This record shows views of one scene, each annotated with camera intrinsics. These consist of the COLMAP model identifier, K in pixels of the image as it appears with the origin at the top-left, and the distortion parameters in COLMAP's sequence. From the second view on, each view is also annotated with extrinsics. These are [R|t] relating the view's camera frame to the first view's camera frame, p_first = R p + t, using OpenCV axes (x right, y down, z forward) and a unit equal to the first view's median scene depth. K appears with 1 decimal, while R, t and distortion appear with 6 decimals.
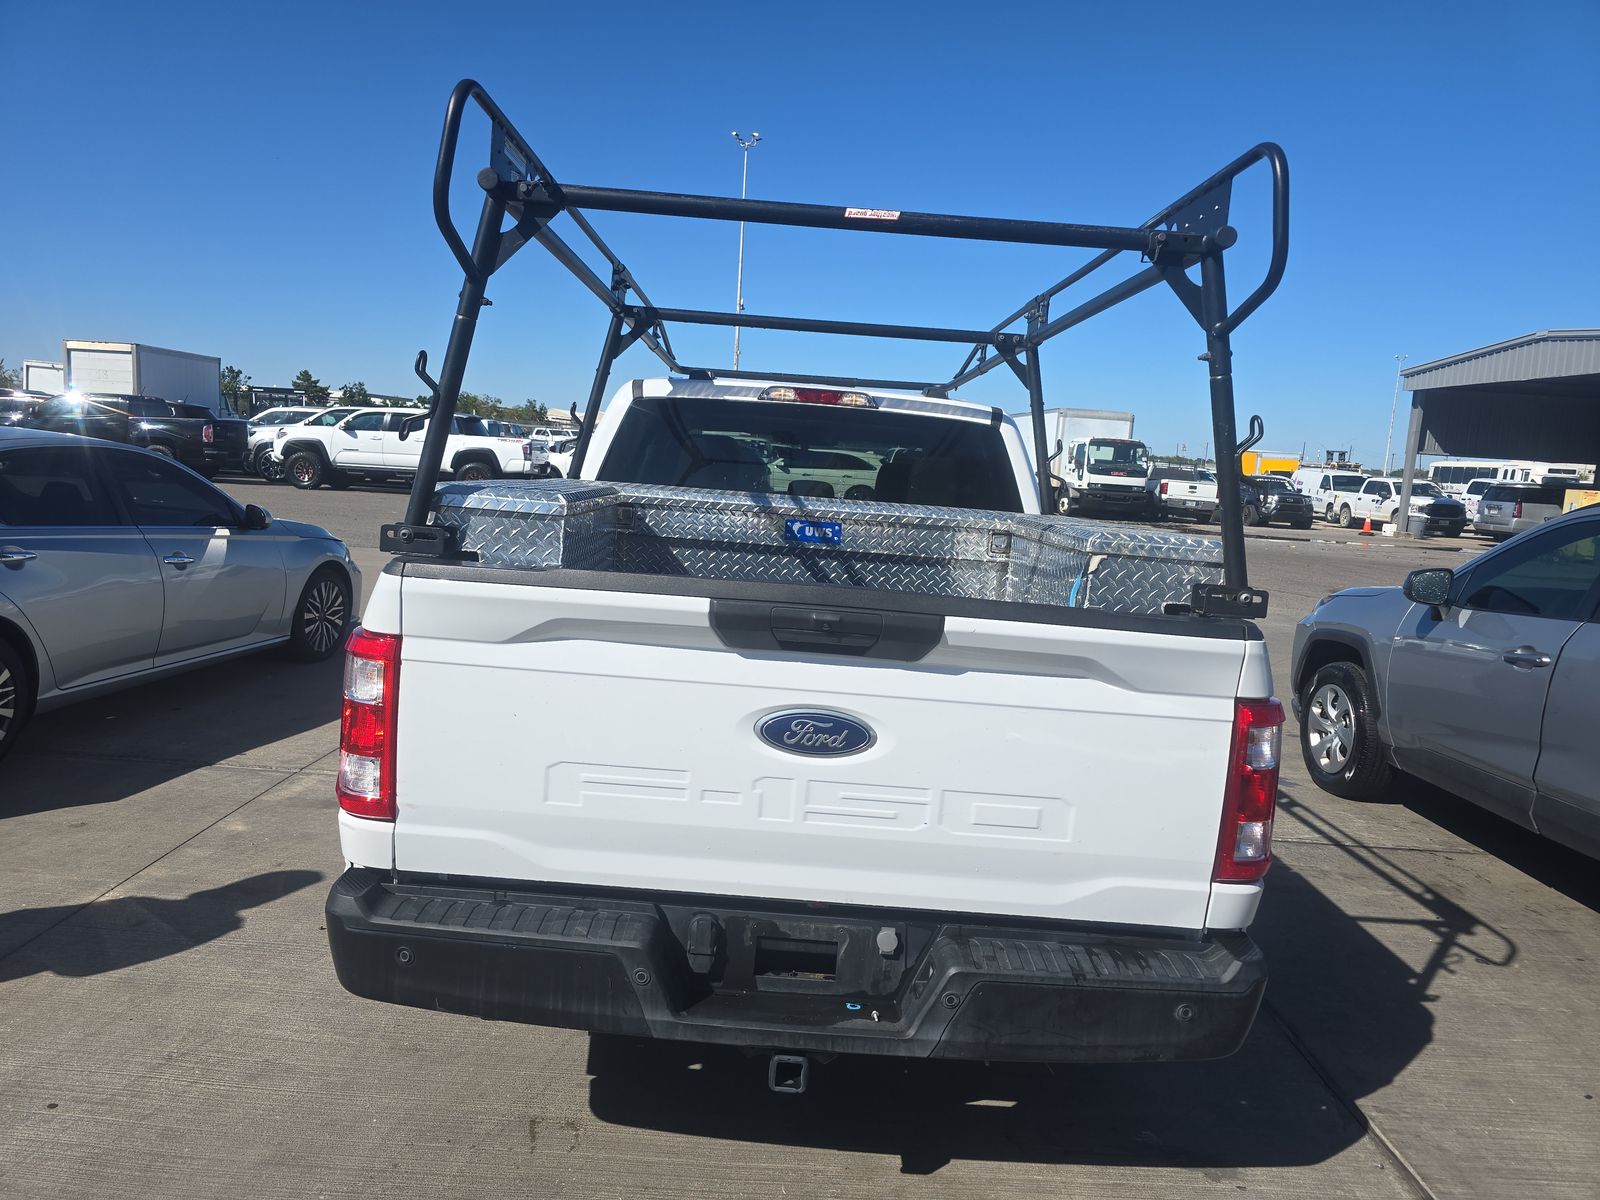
lens RADIAL K [[1069.3, 0, 800.1], [0, 1069.3, 594.9], [0, 0, 1]] dist [0.069330, -0.060911]
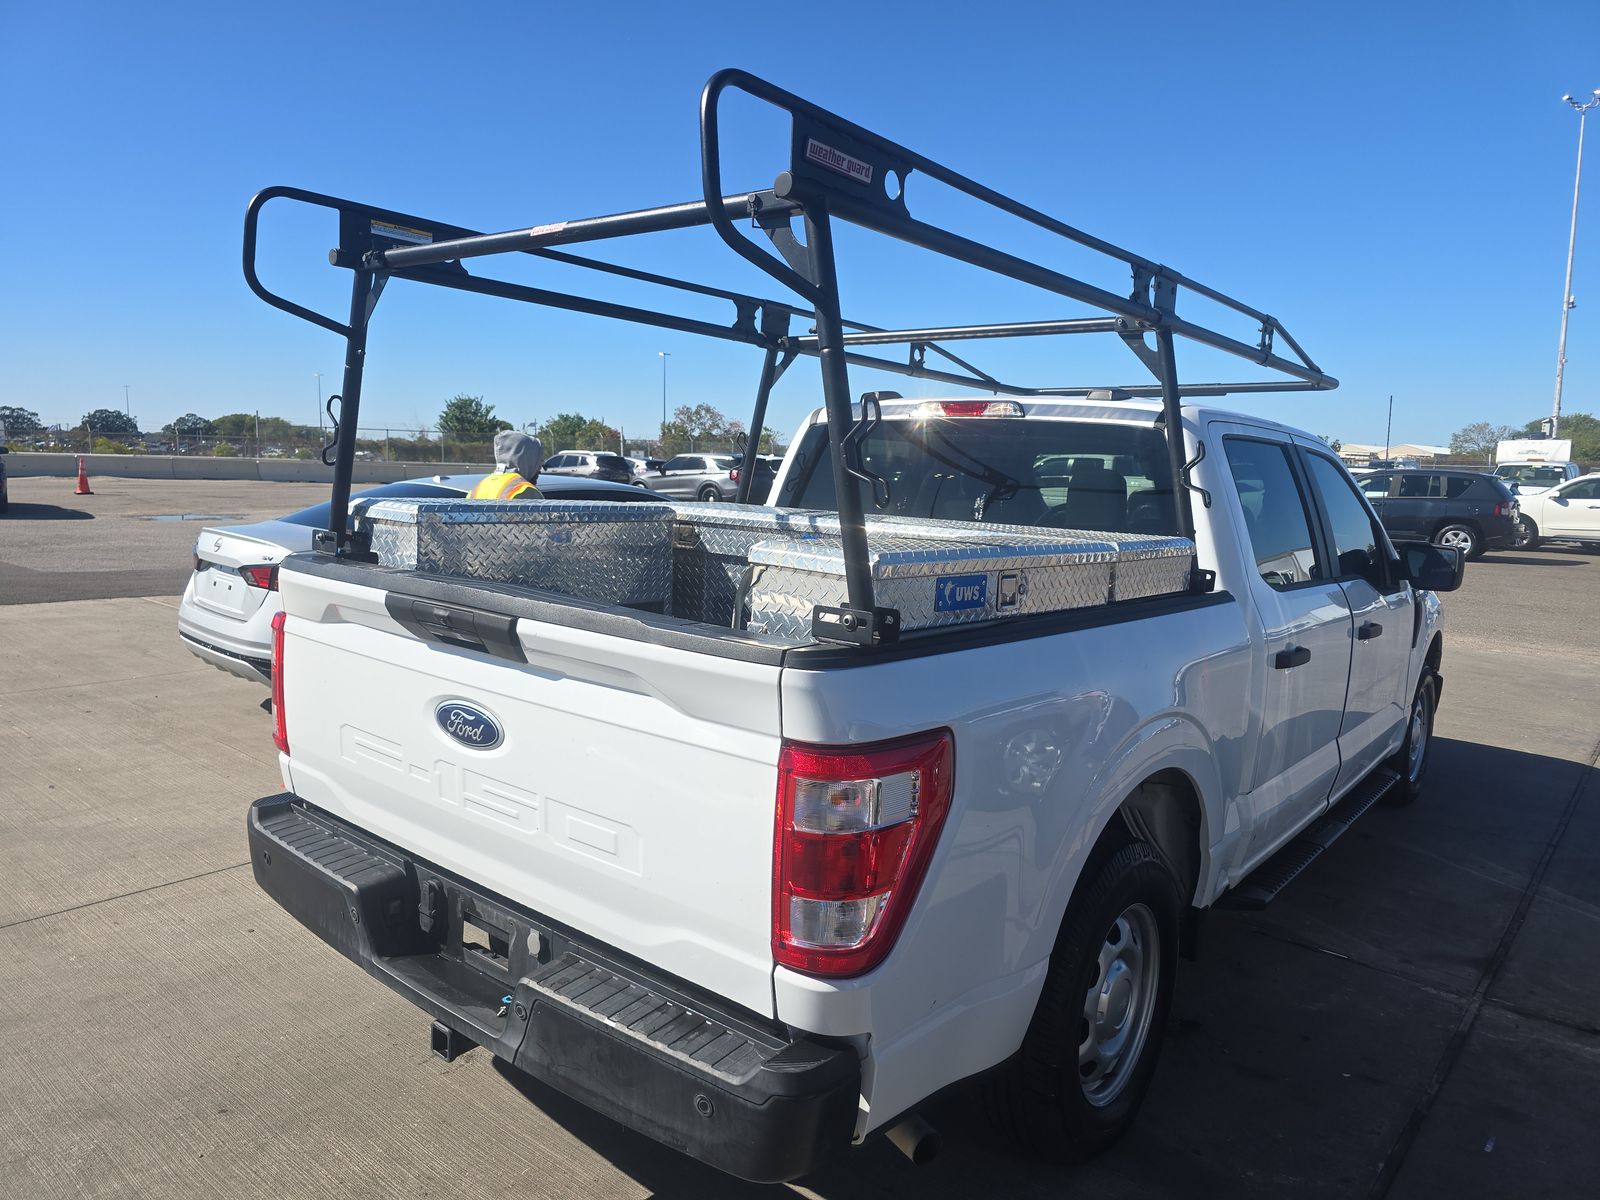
lens RADIAL K [[1073.0, 0, 805.0], [0, 1073.0, 595.2], [0, 0, 1]] dist [0.037256, -0.001530]
pose [[0.768975, 0.036452, -0.638239, 0.901074], [-0.062571, 0.997871, -0.018396, 0.001467], [0.636210, 0.054082, 0.769618, 0.370205]]
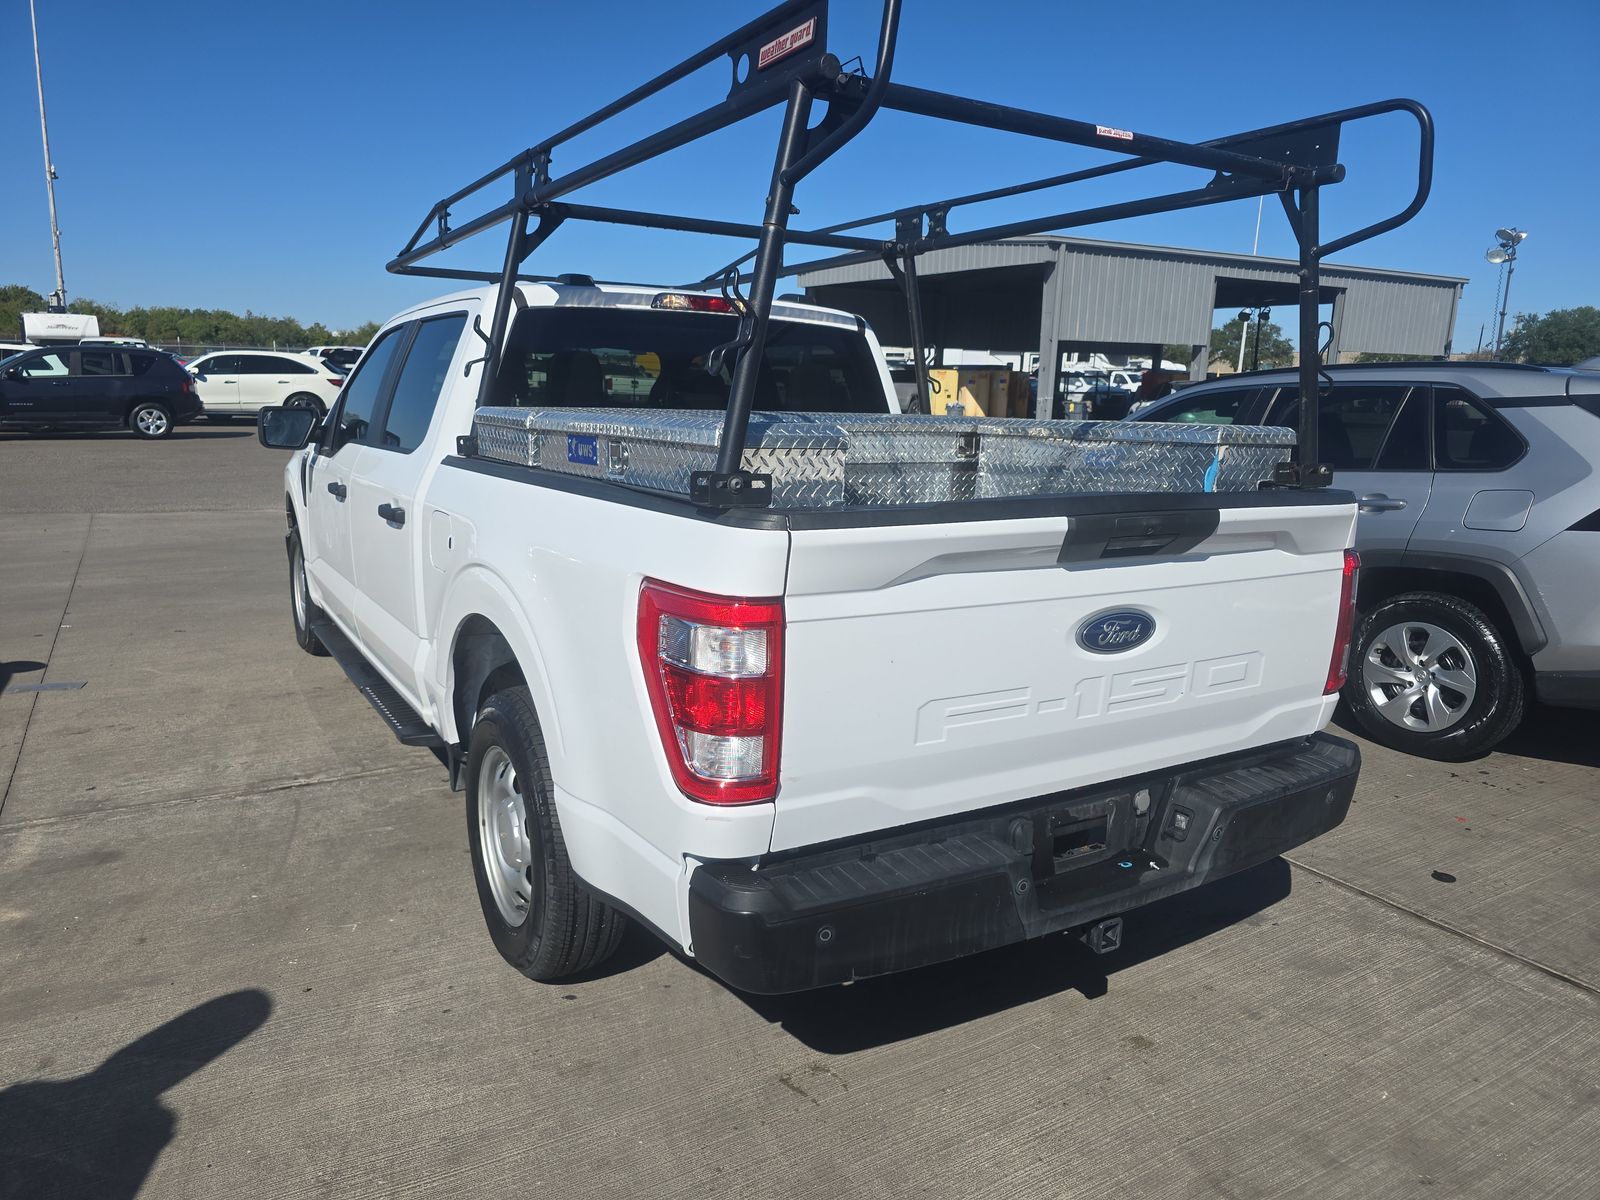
lens RADIAL K [[1072.6, 0, 800.0], [0, 1072.6, 600.0], [0, 0, 1]] dist [0.065037, -0.074769]
pose [[0.854407, -0.146747, 0.498452, -0.762405], [0.097515, 0.987531, 0.123583, -0.064181], [-0.510372, -0.056984, 0.858064, 0.220021]]
